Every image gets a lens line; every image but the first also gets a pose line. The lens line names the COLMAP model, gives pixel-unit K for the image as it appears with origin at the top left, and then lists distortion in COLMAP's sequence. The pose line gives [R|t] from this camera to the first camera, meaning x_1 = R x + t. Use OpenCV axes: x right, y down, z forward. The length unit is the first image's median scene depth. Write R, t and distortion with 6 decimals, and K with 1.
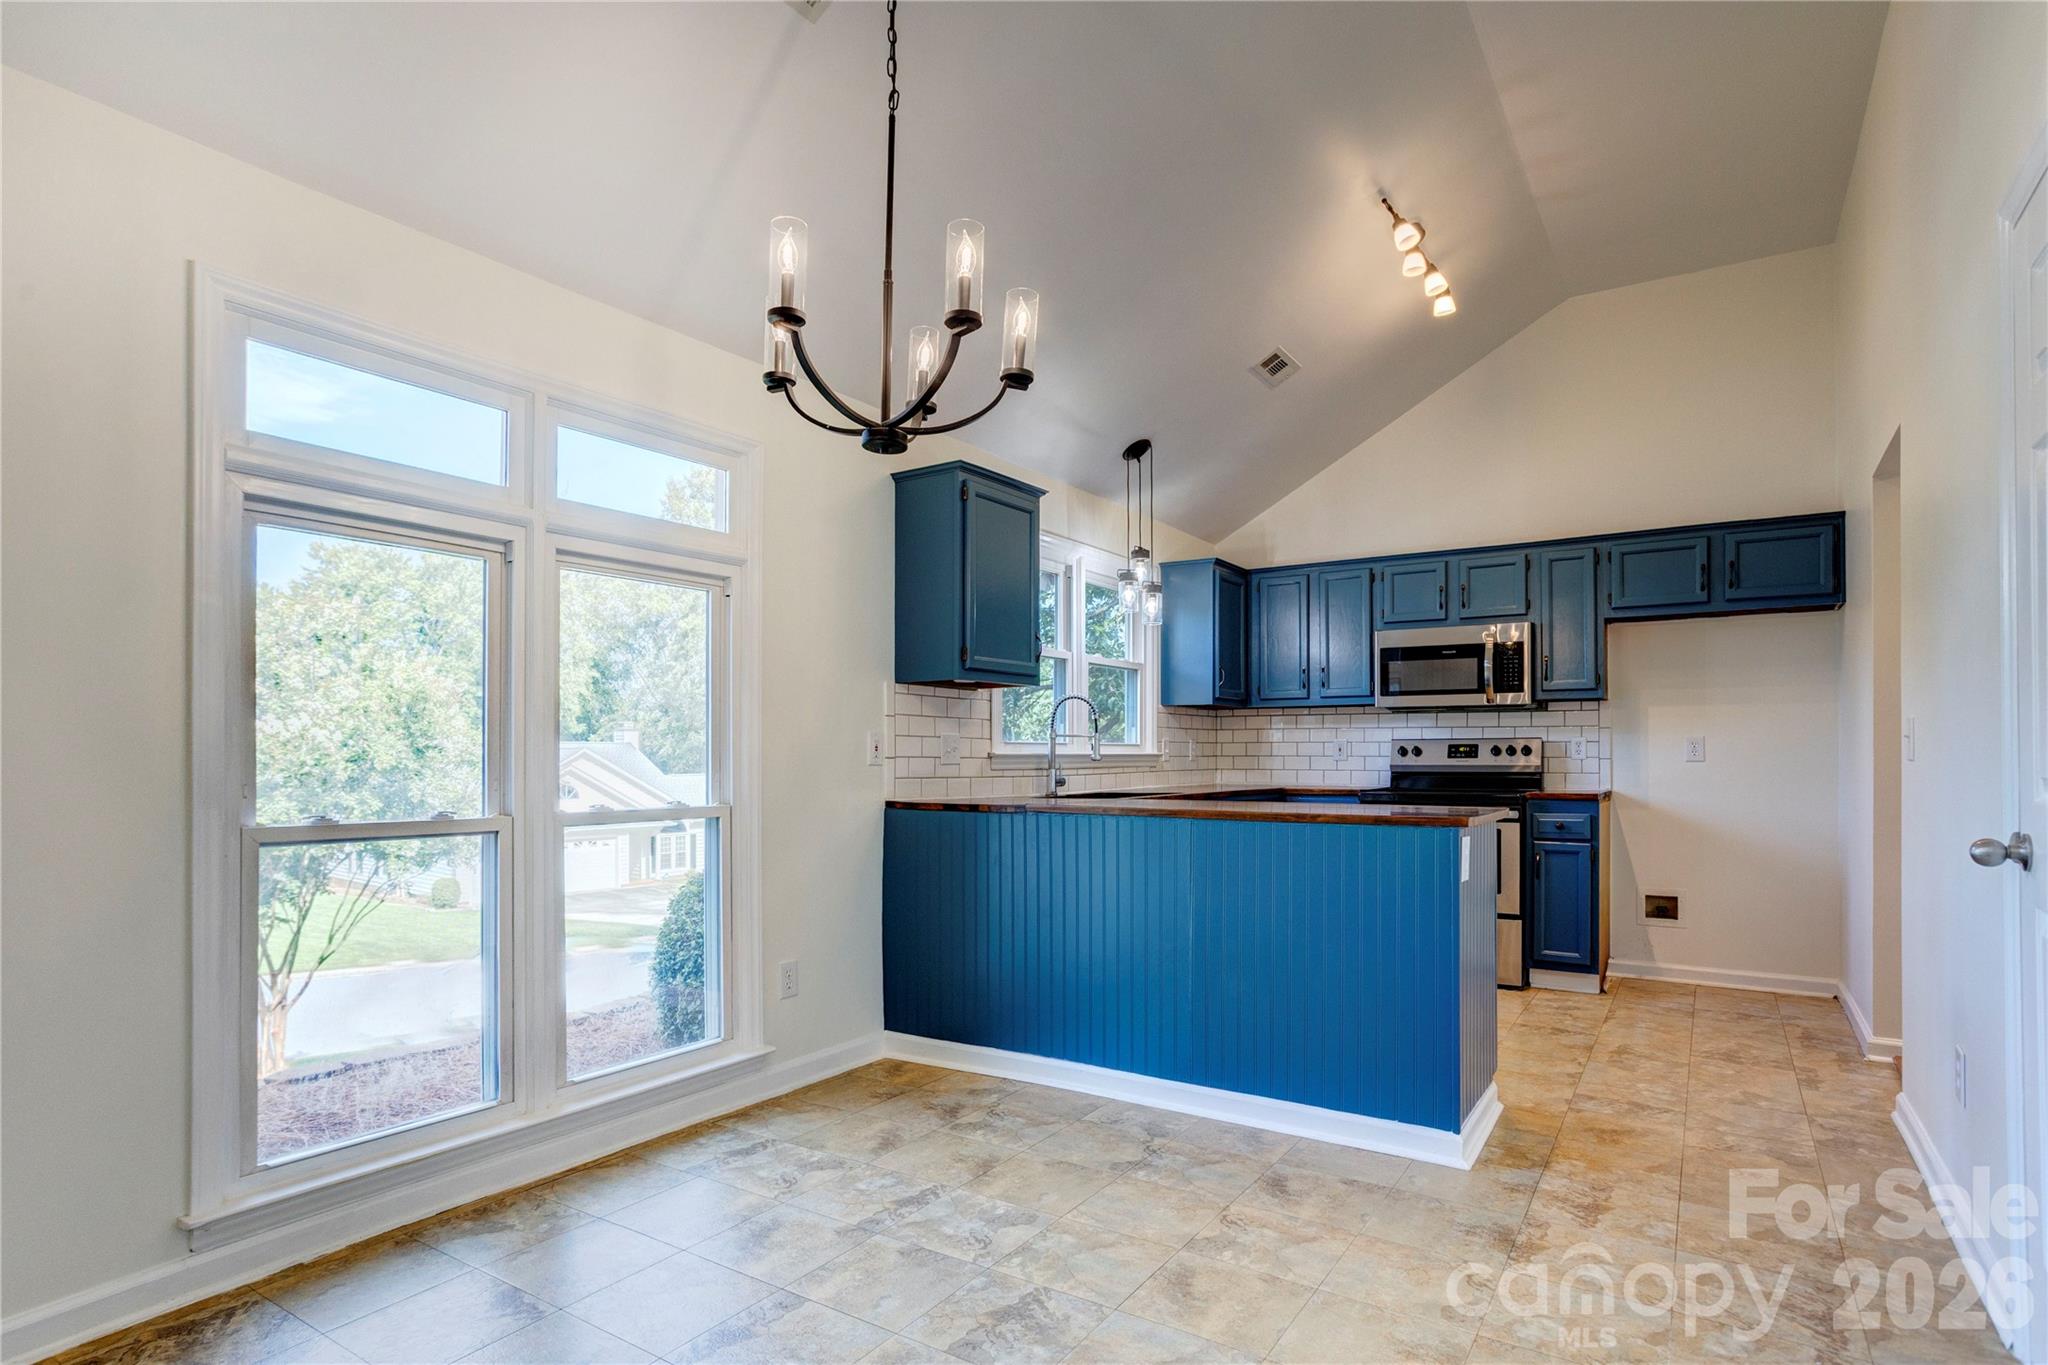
lens RADIAL K [[1034.9, 0, 1123.9], [0, 1034.9, 743.5], [0, 0, 1]] dist [0.026108, -0.018697]
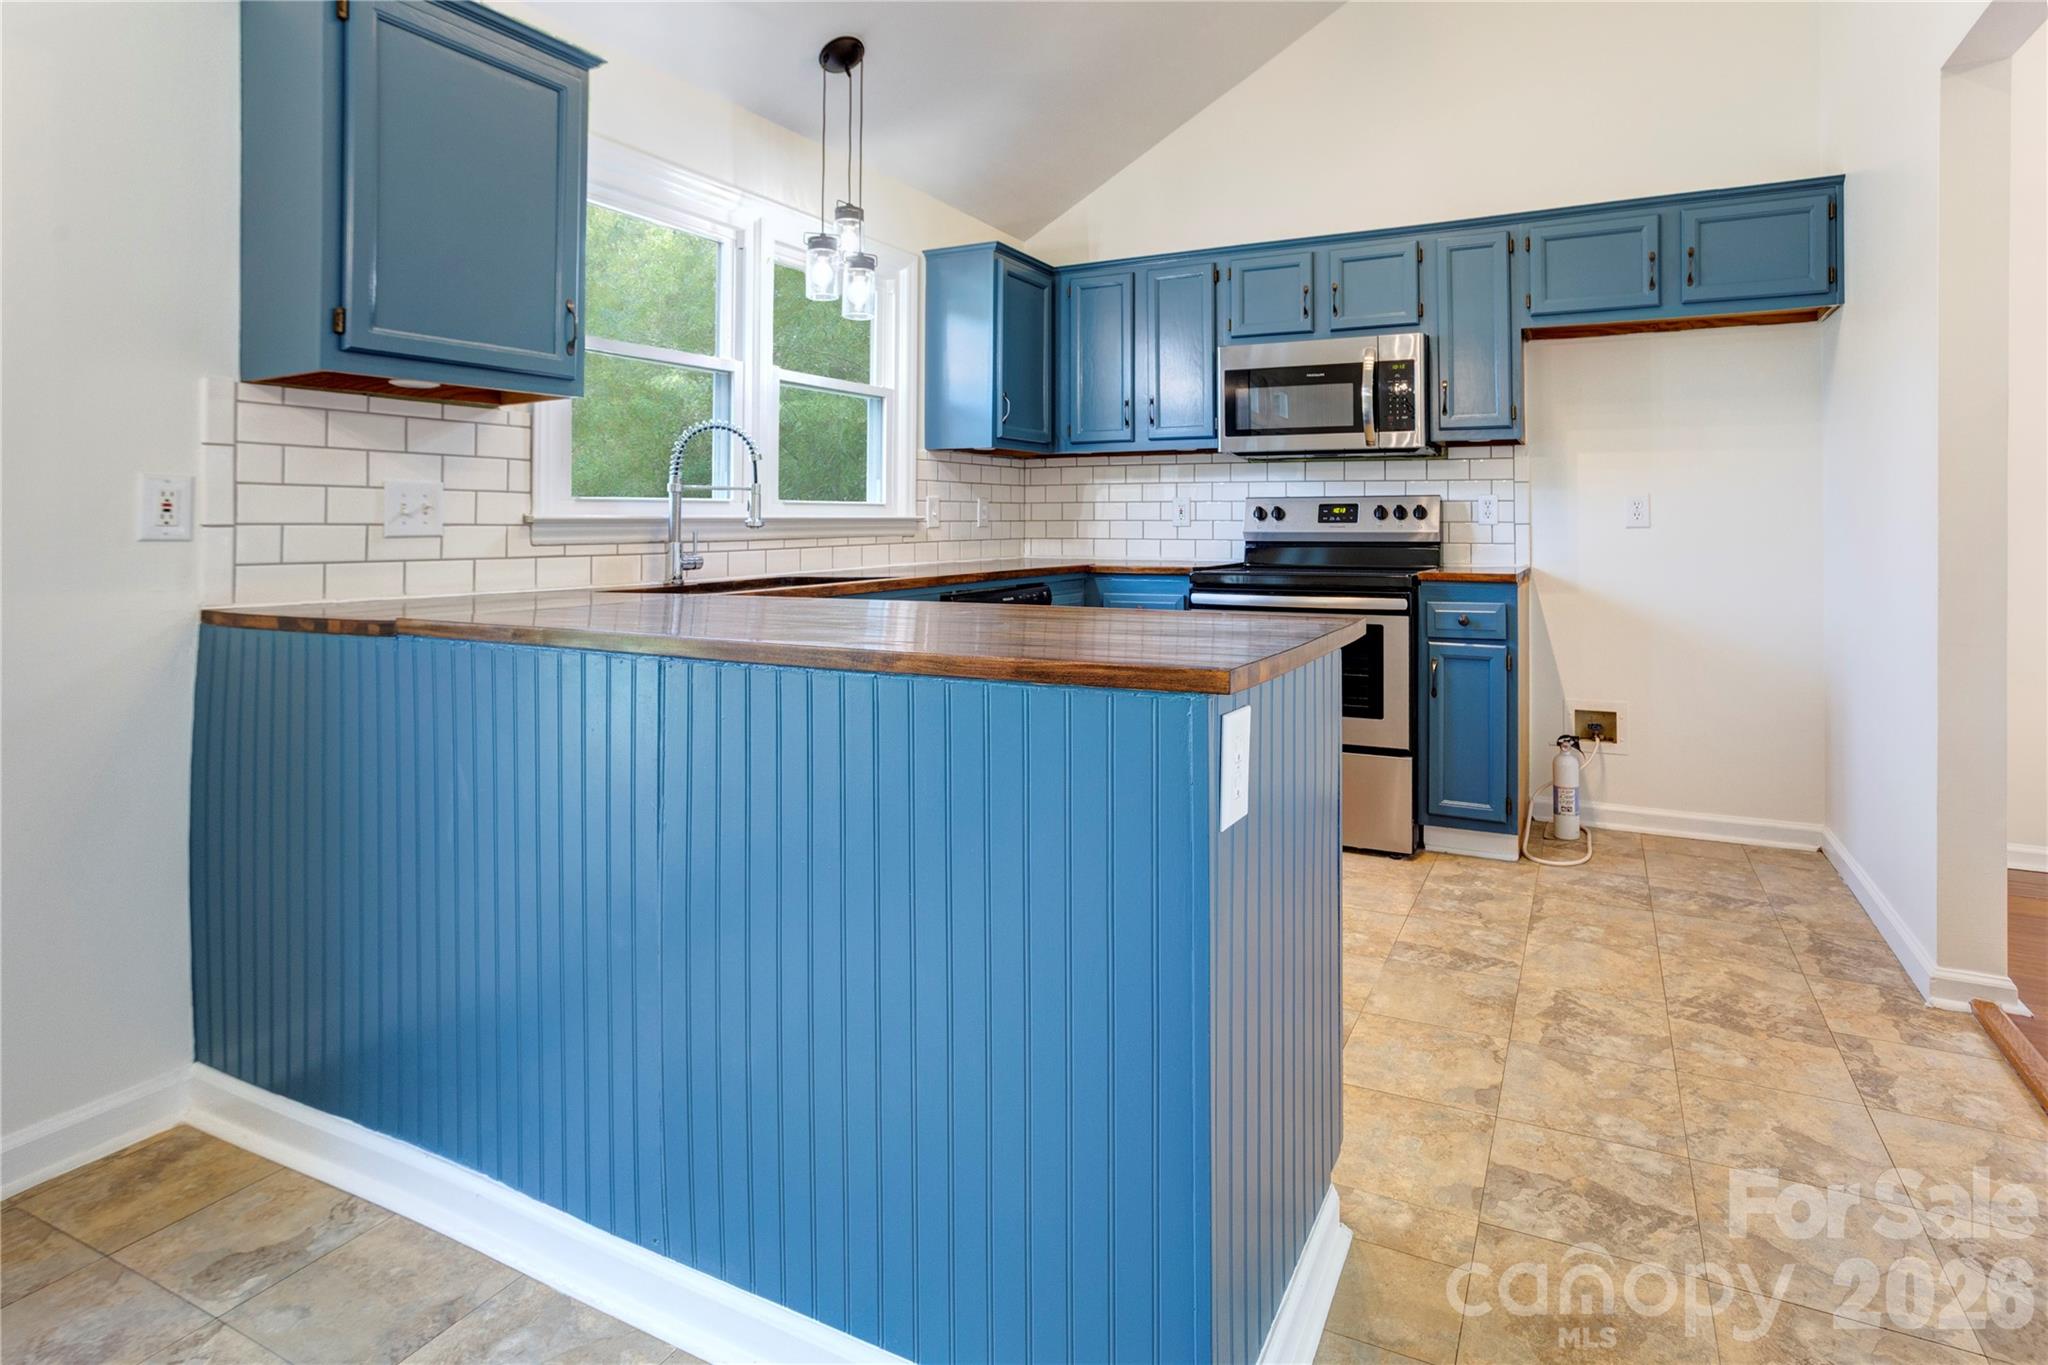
lens RADIAL K [[1022.4, 0, 1170.6], [0, 1022.4, 492.1], [0, 0, 1]] dist [-0.000646, 0.000251]
pose [[0.993321, 0.001619, 0.115368, 0.133790], [0.000173, 0.999880, -0.015518, 0.003733], [-0.115380, 0.015435, 0.993202, 0.313984]]
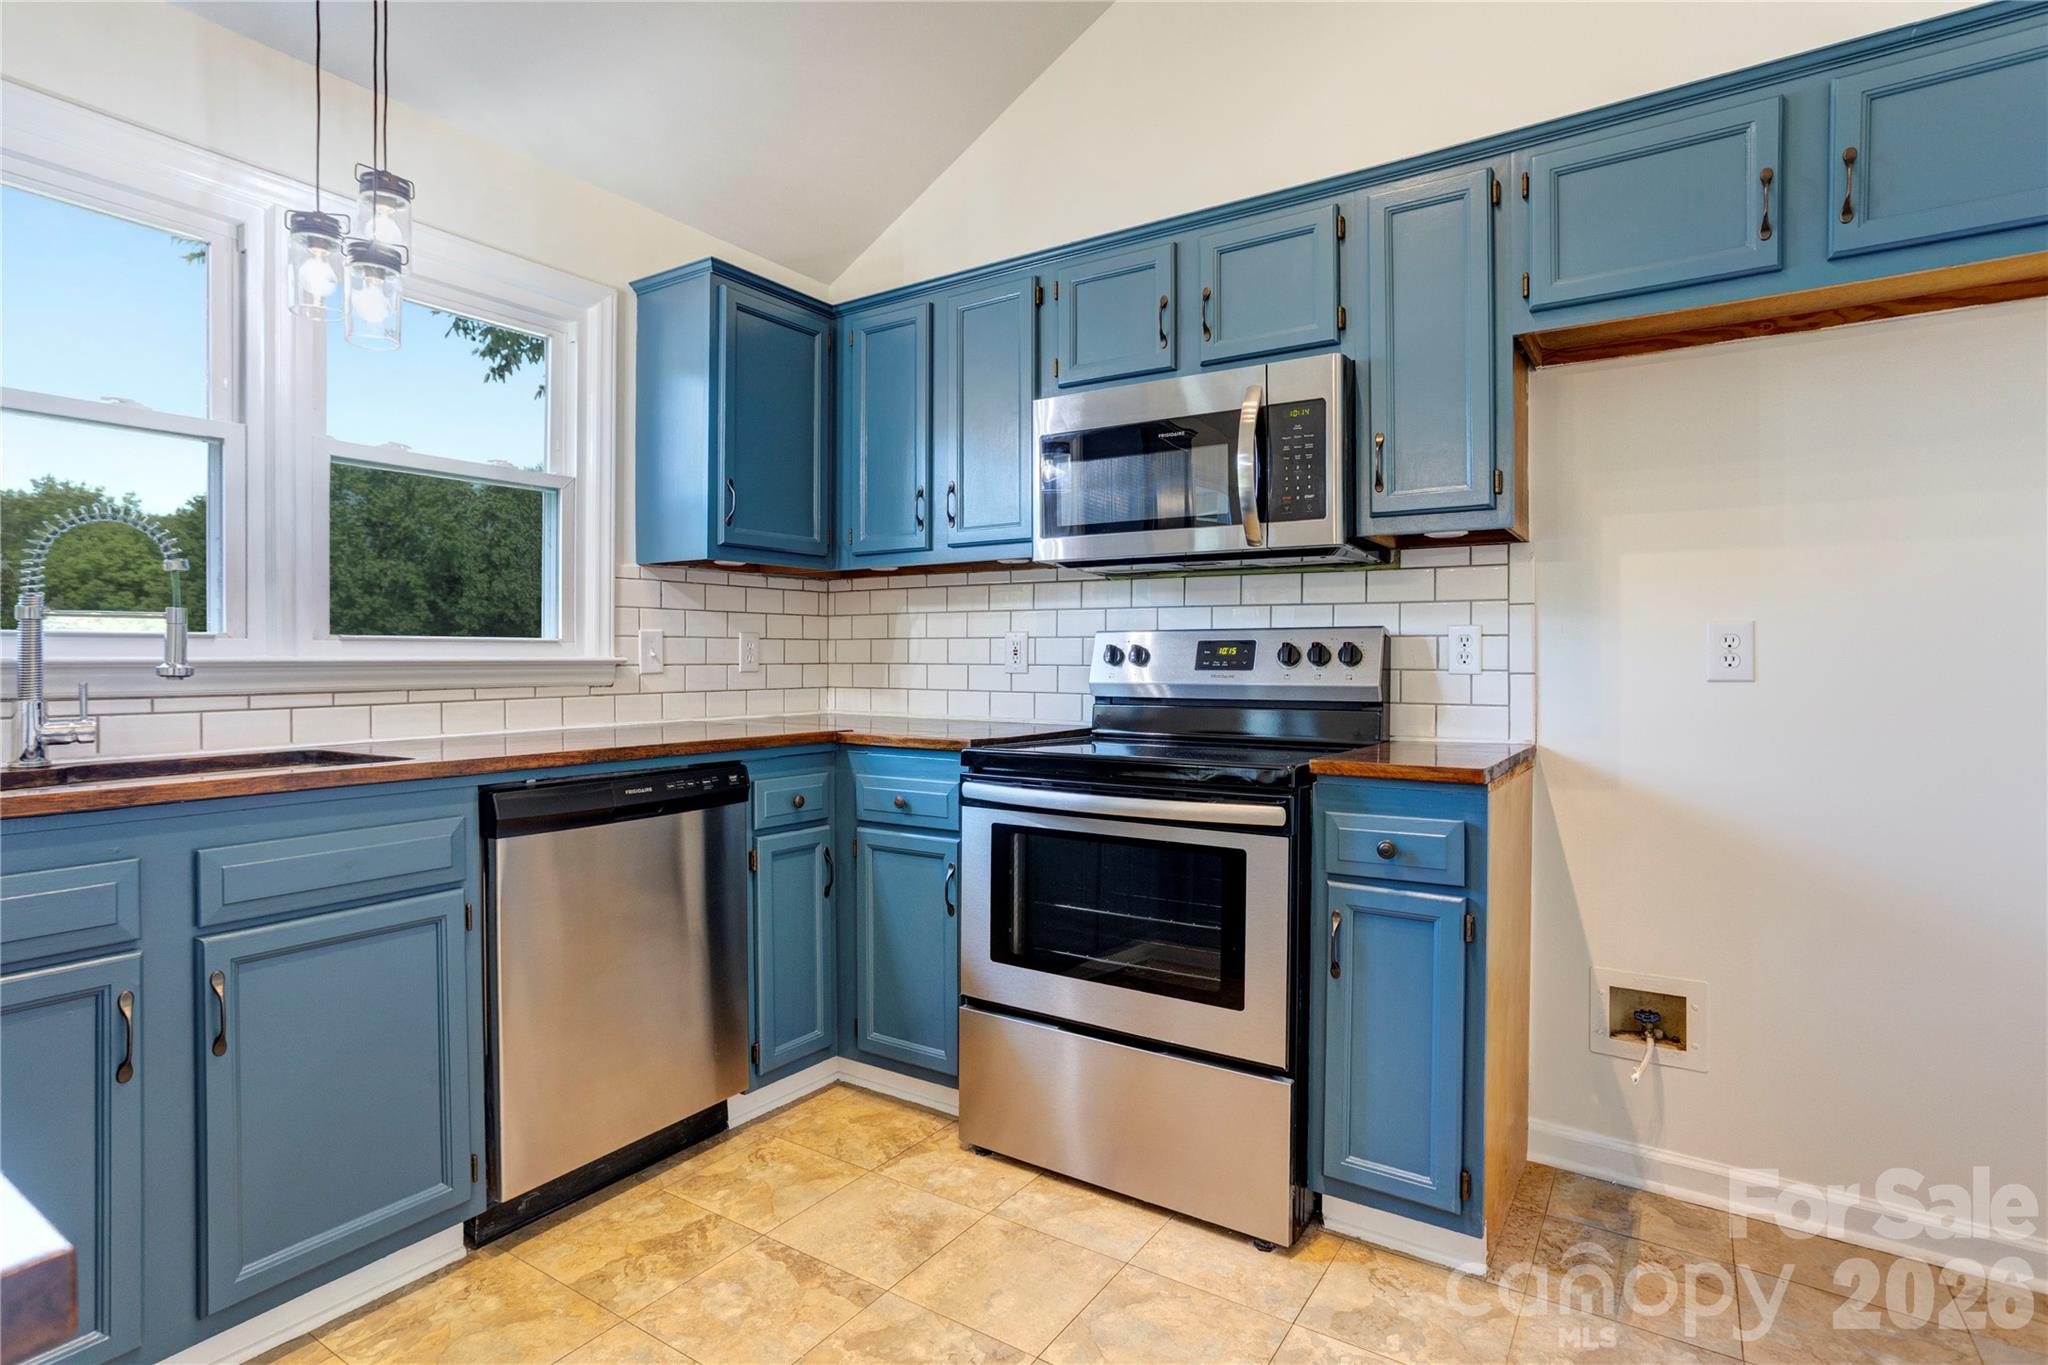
lens RADIAL K [[1032.1, 0, 1040.2], [0, 1032.1, 655.2], [0, 0, 1]] dist [-0.032134, 0.027641]
pose [[0.998489, 0.001804, -0.054918, 0.285791], [-0.001326, 0.999961, 0.008741, 0.003444], [0.054932, -0.008655, 0.998453, 0.560056]]
